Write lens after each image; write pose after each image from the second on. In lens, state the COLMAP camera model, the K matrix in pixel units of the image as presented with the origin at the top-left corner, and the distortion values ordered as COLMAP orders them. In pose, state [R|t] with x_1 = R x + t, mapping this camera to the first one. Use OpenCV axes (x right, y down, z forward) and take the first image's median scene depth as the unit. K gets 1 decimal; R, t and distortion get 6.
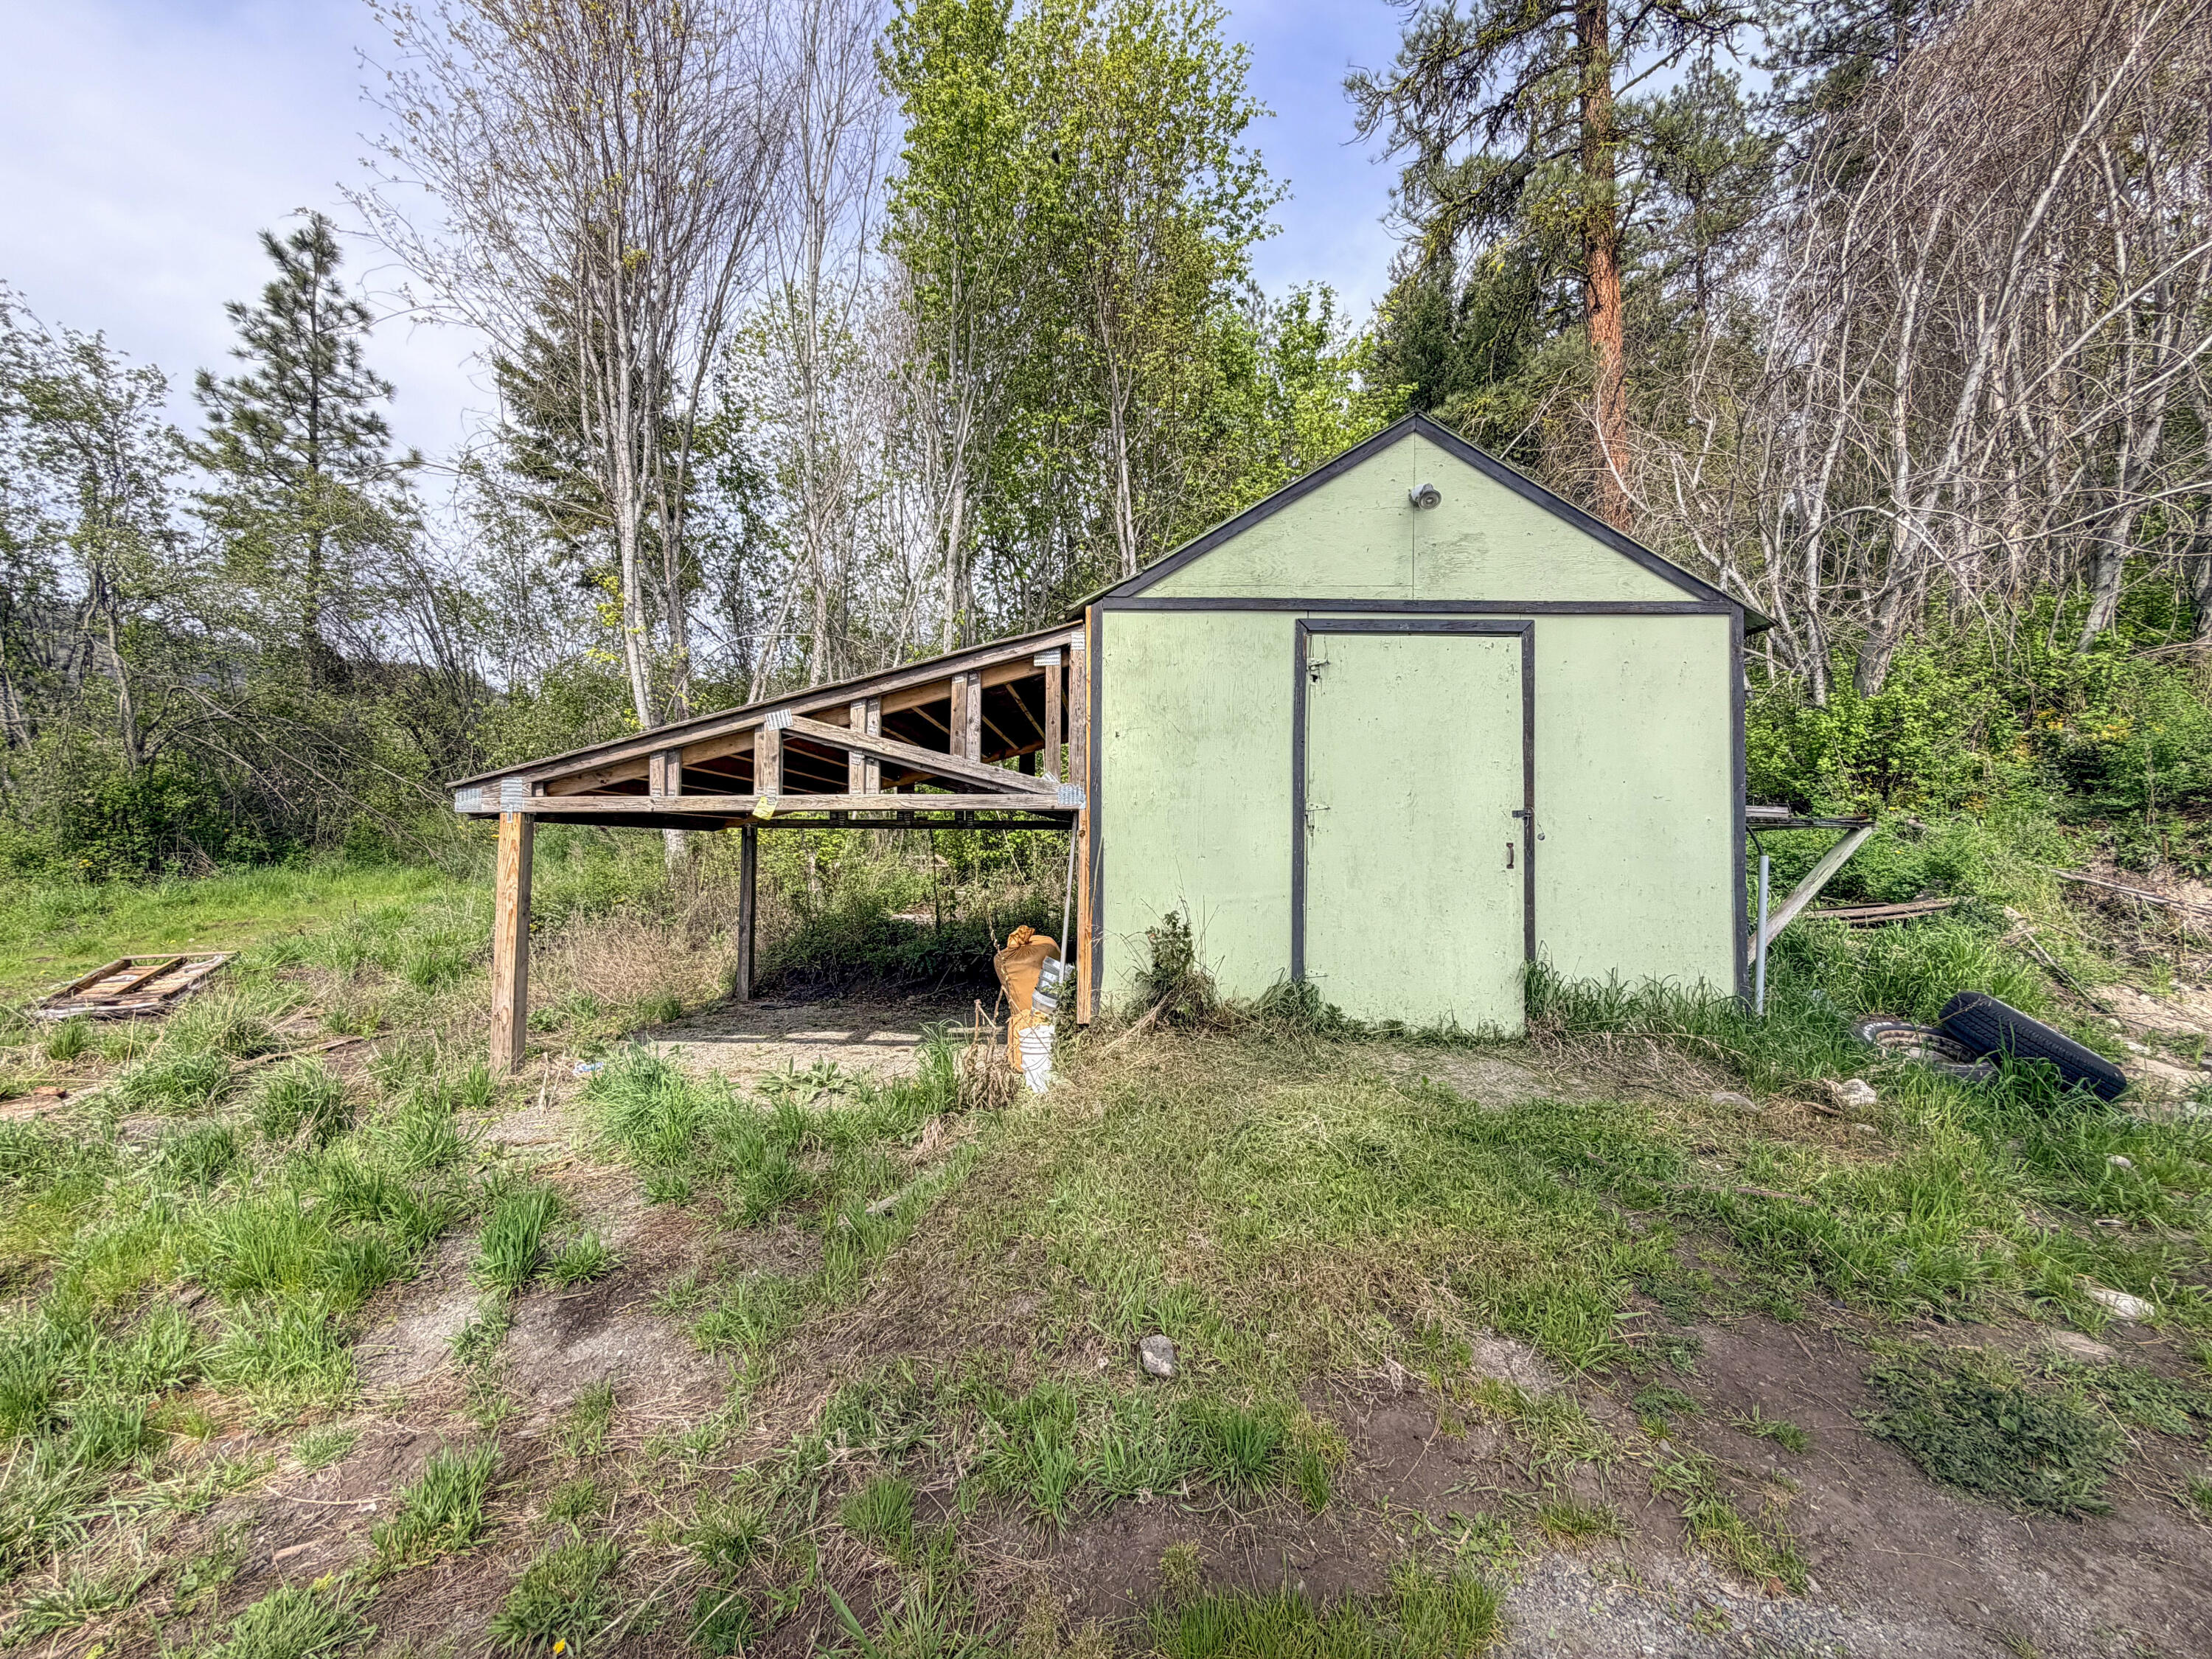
lens RADIAL K [[887.8, 0, 1099.5], [0, 887.8, 831.9], [0, 0, 1]] dist [0.001786, -0.000627]
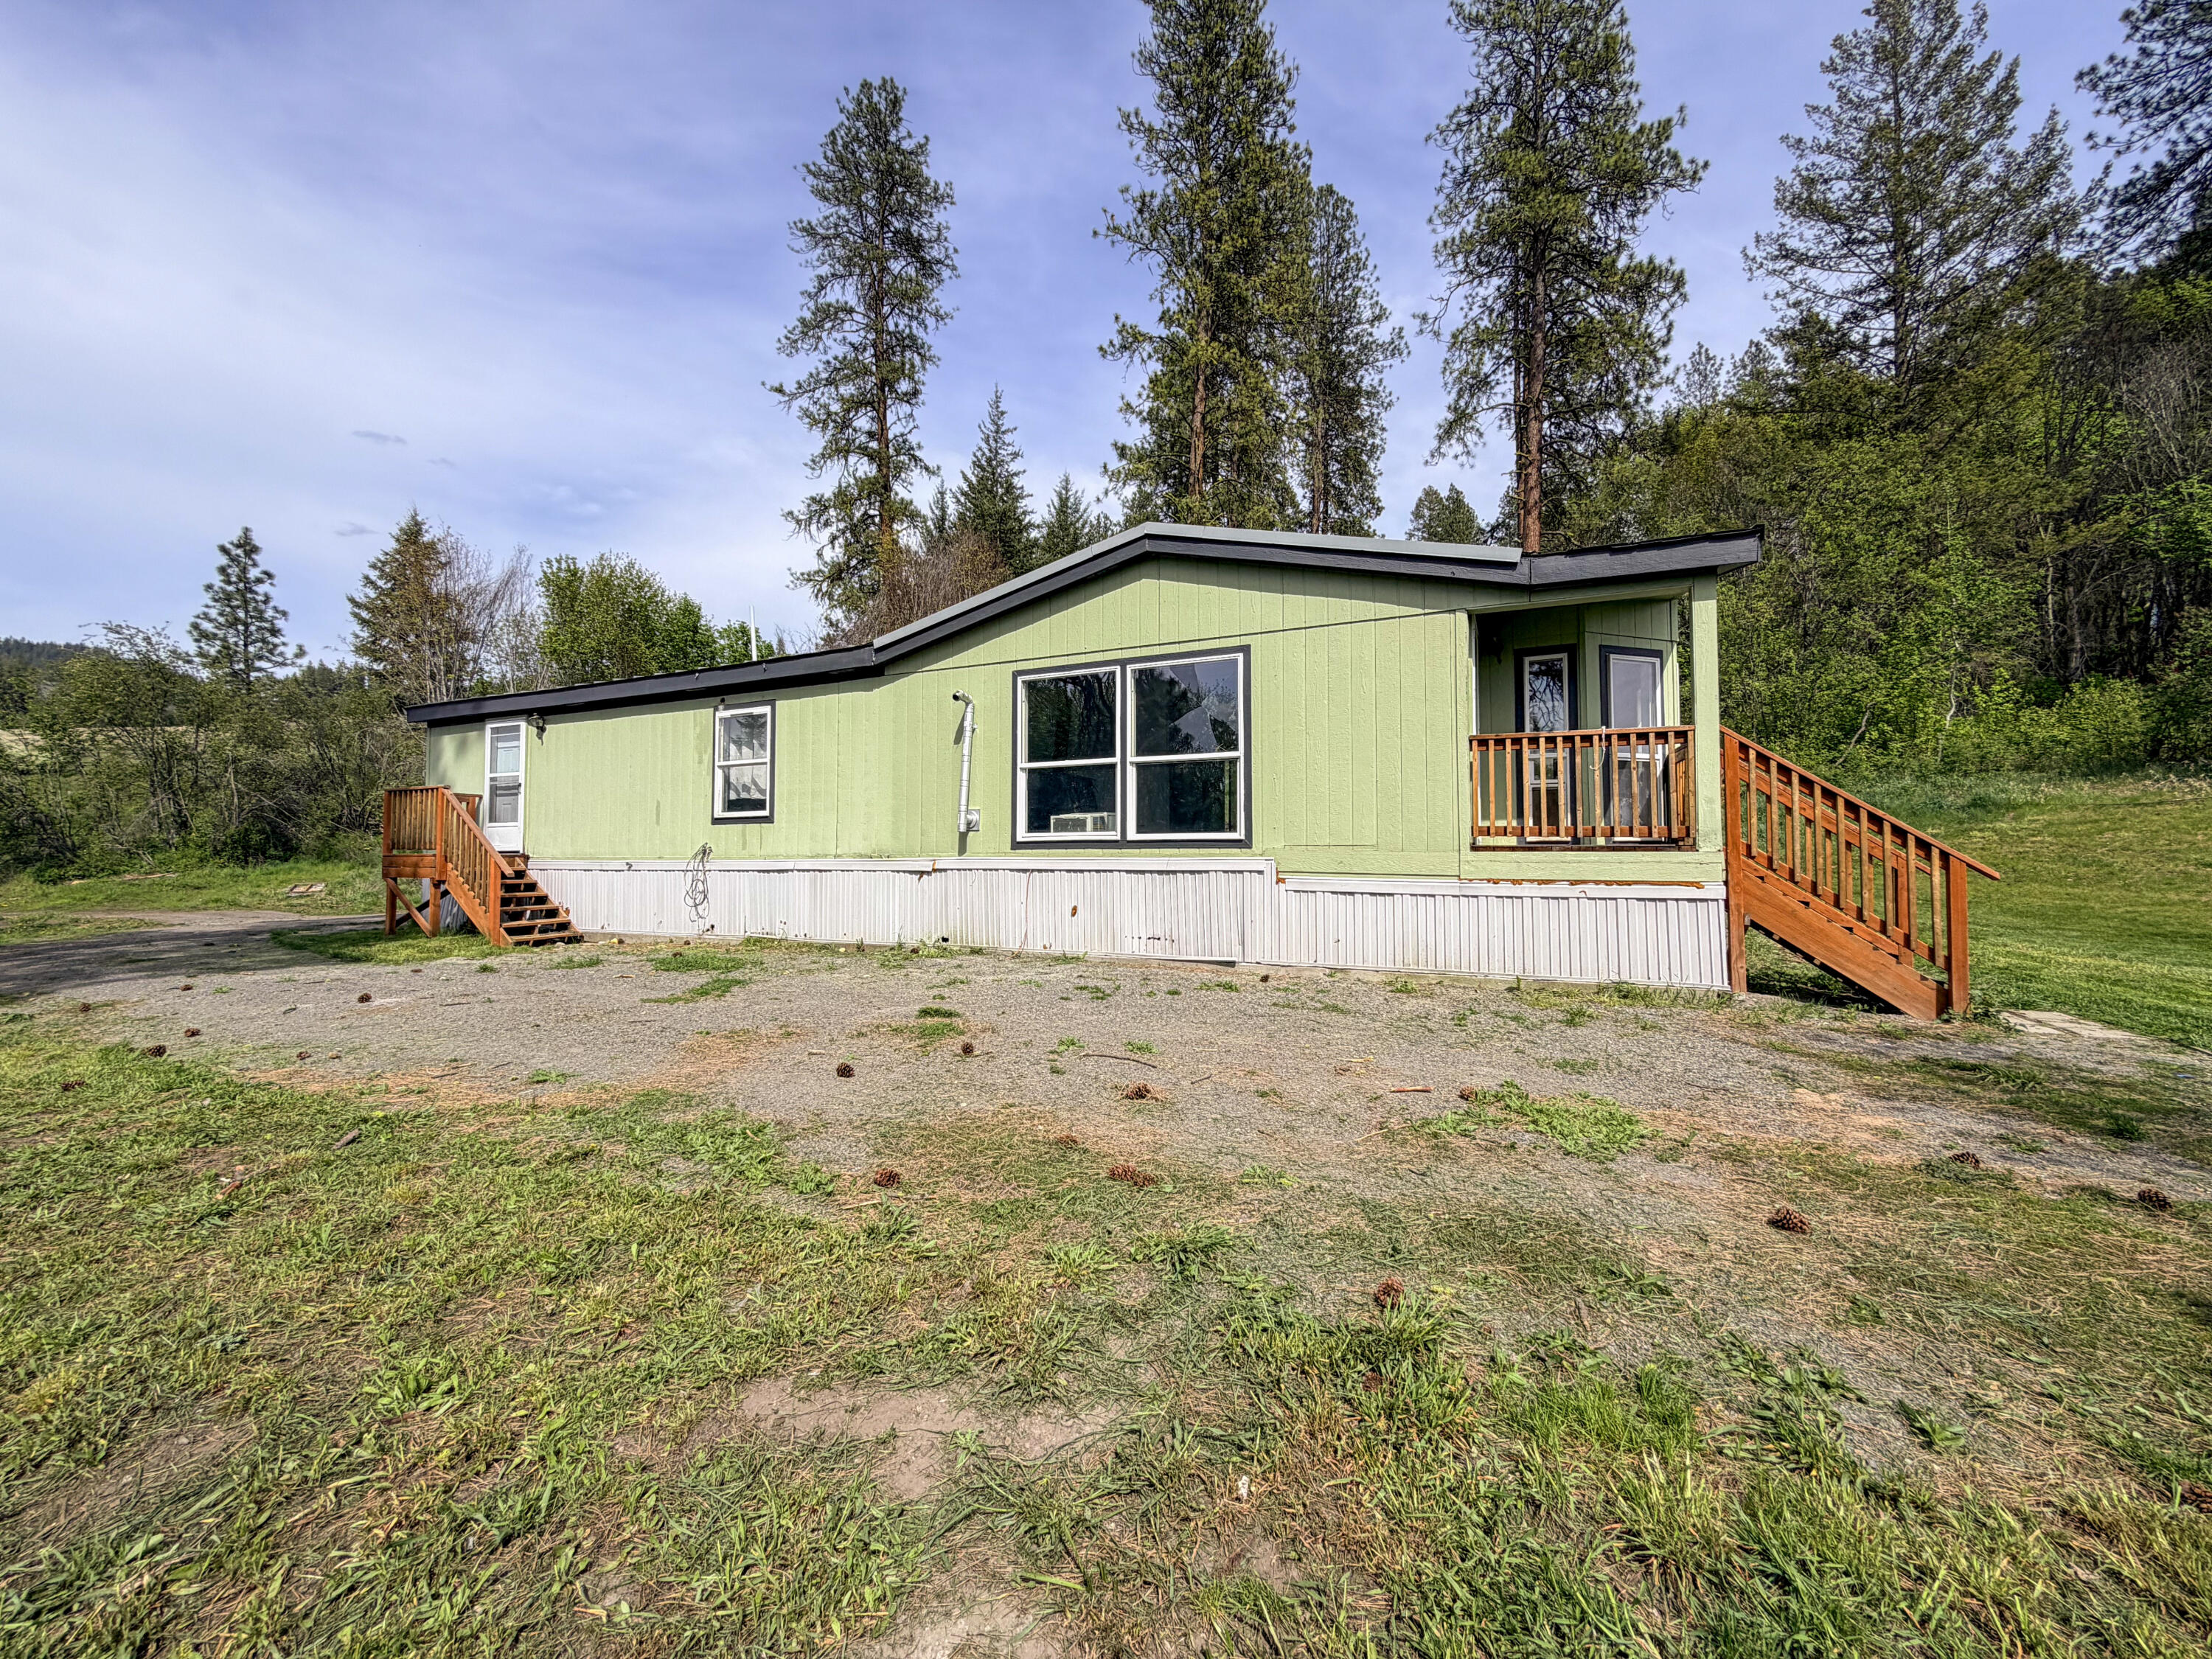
lens RADIAL K [[887.8, 0, 1099.5], [0, 887.8, 831.9], [0, 0, 1]] dist [0.001786, -0.000627]
pose [[0.980790, -0.011667, 0.194715, 2.282411], [0.012242, 0.999924, -0.001749, -0.036190], [-0.194680, 0.004100, 0.980858, -5.150685]]
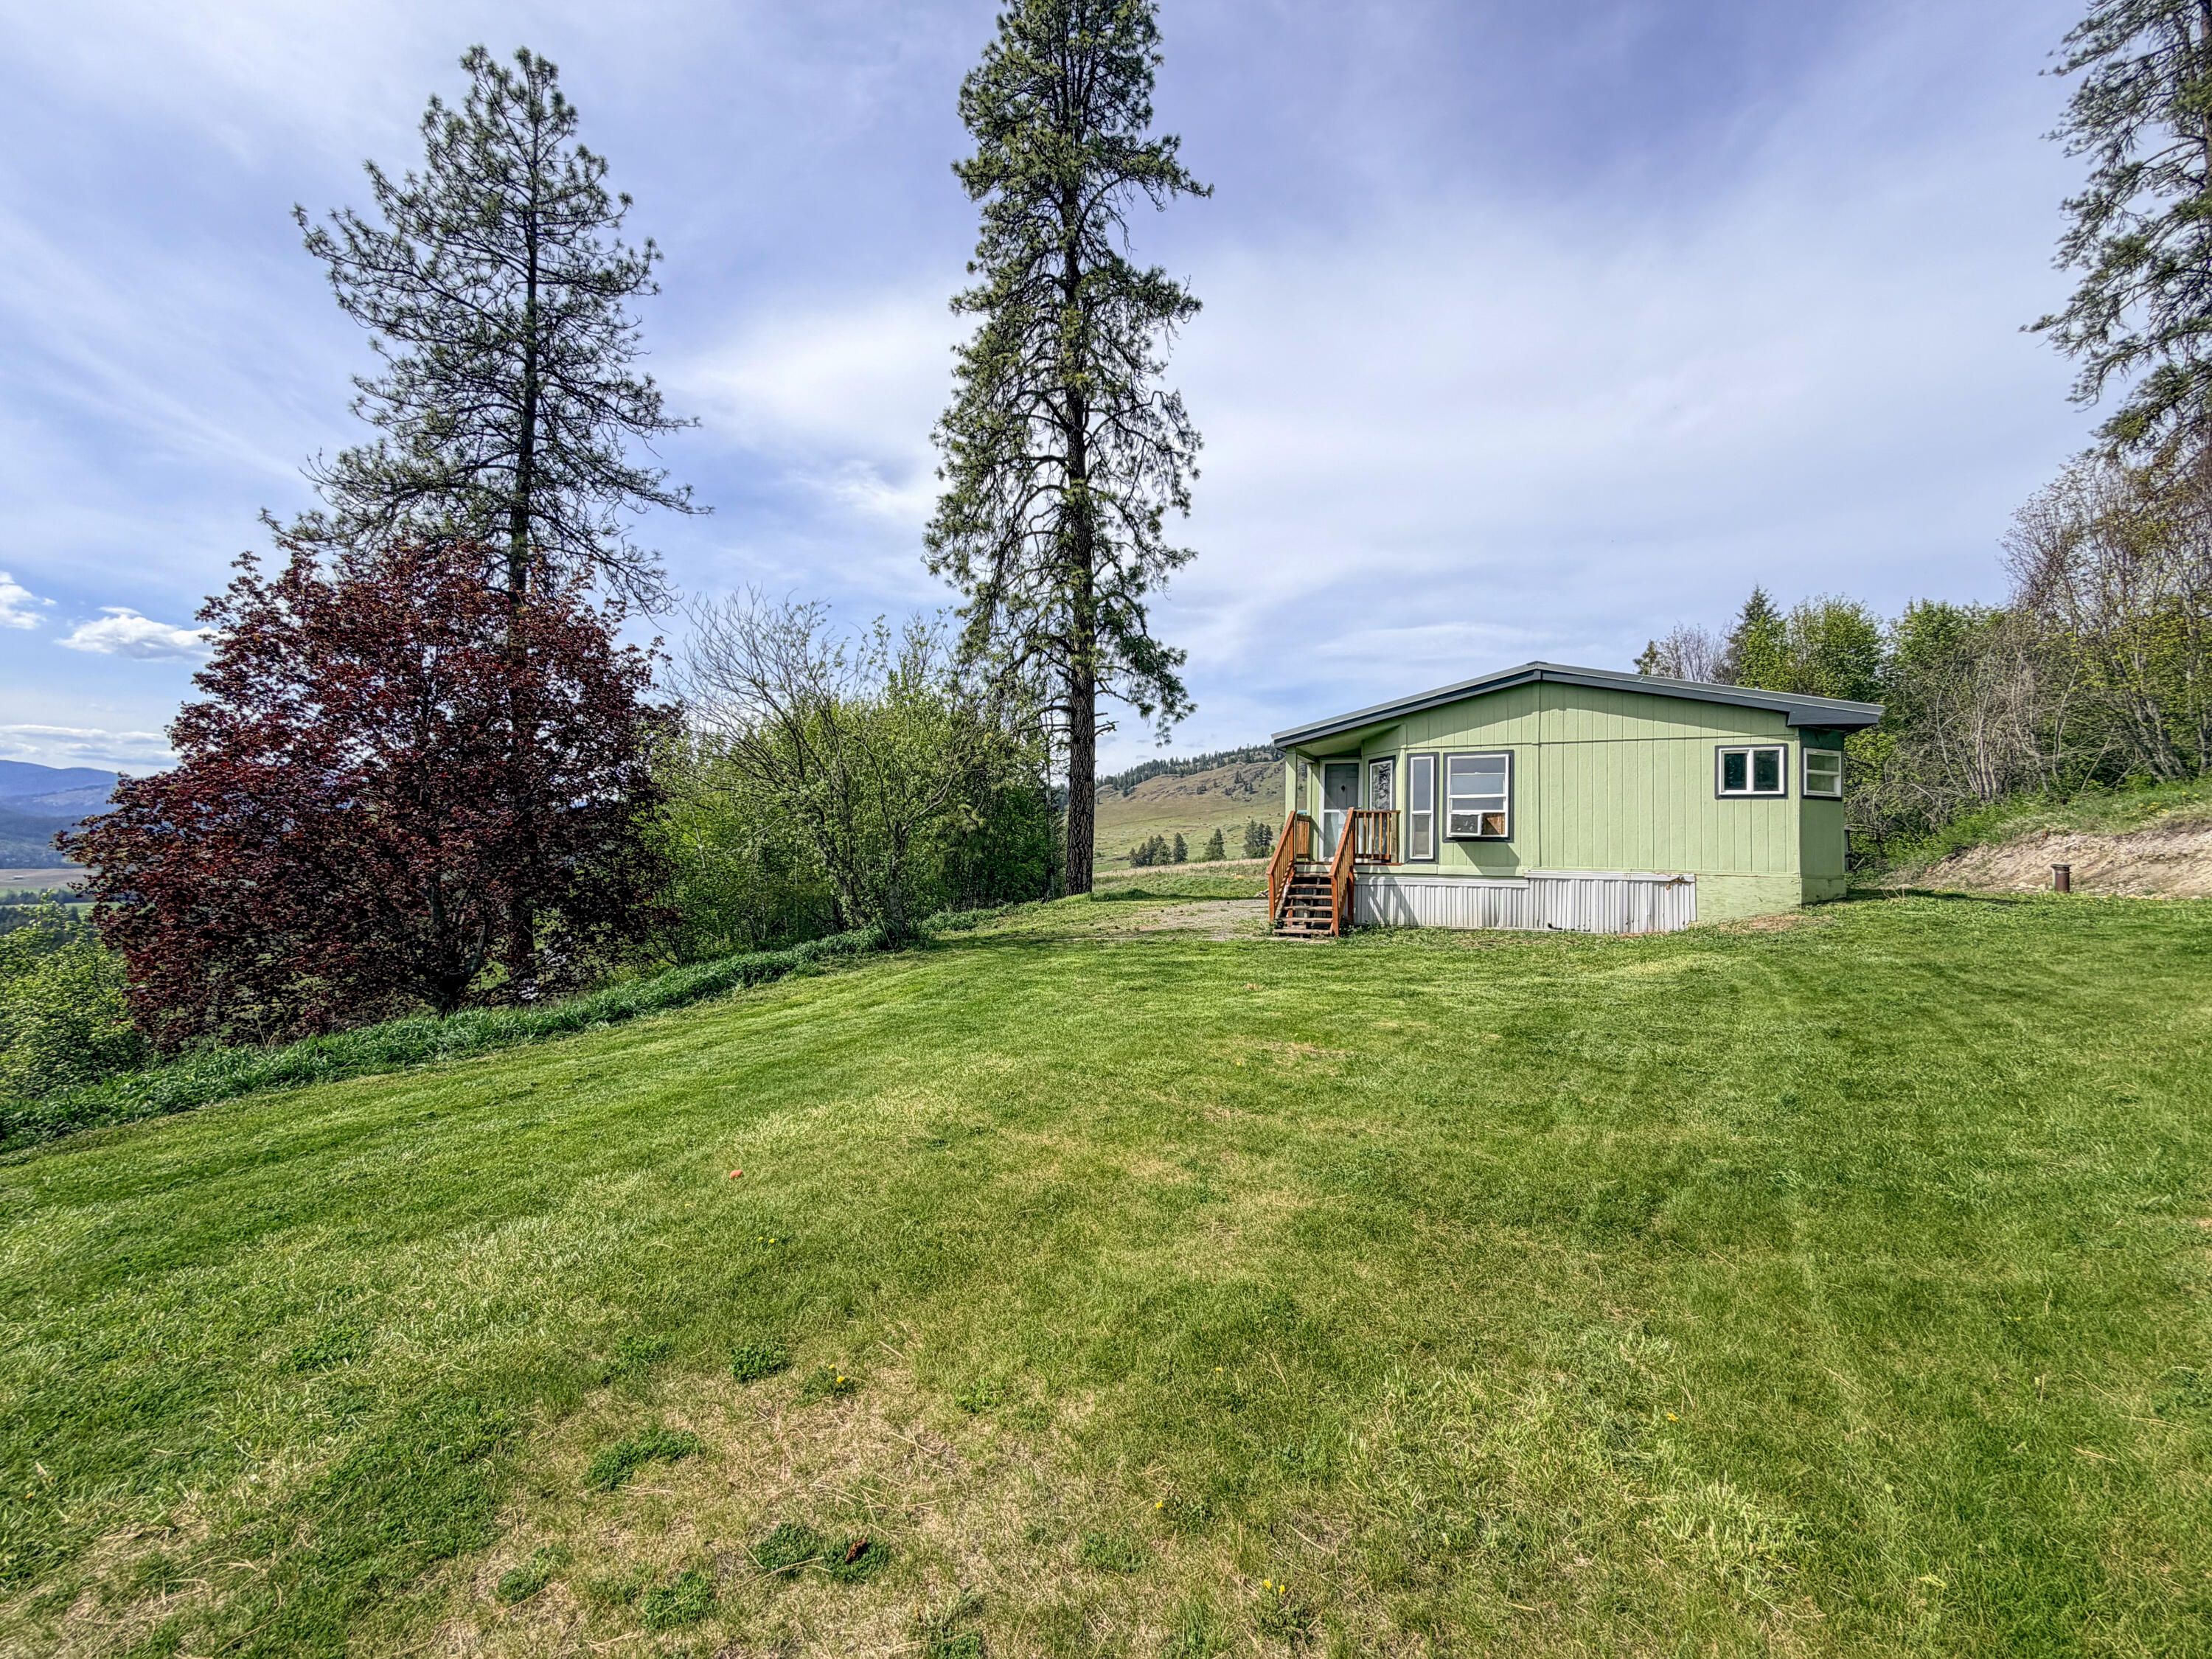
lens RADIAL K [[891.8, 0, 1085.1], [0, 891.8, 830.3], [0, 0, 1]] dist [-0.000137, -0.000482]
pose [[0.187537, -0.050543, -0.980956, 6.291162], [0.019045, 0.998675, -0.047815, 0.013056], [0.982073, -0.009715, 0.188251, -5.335979]]
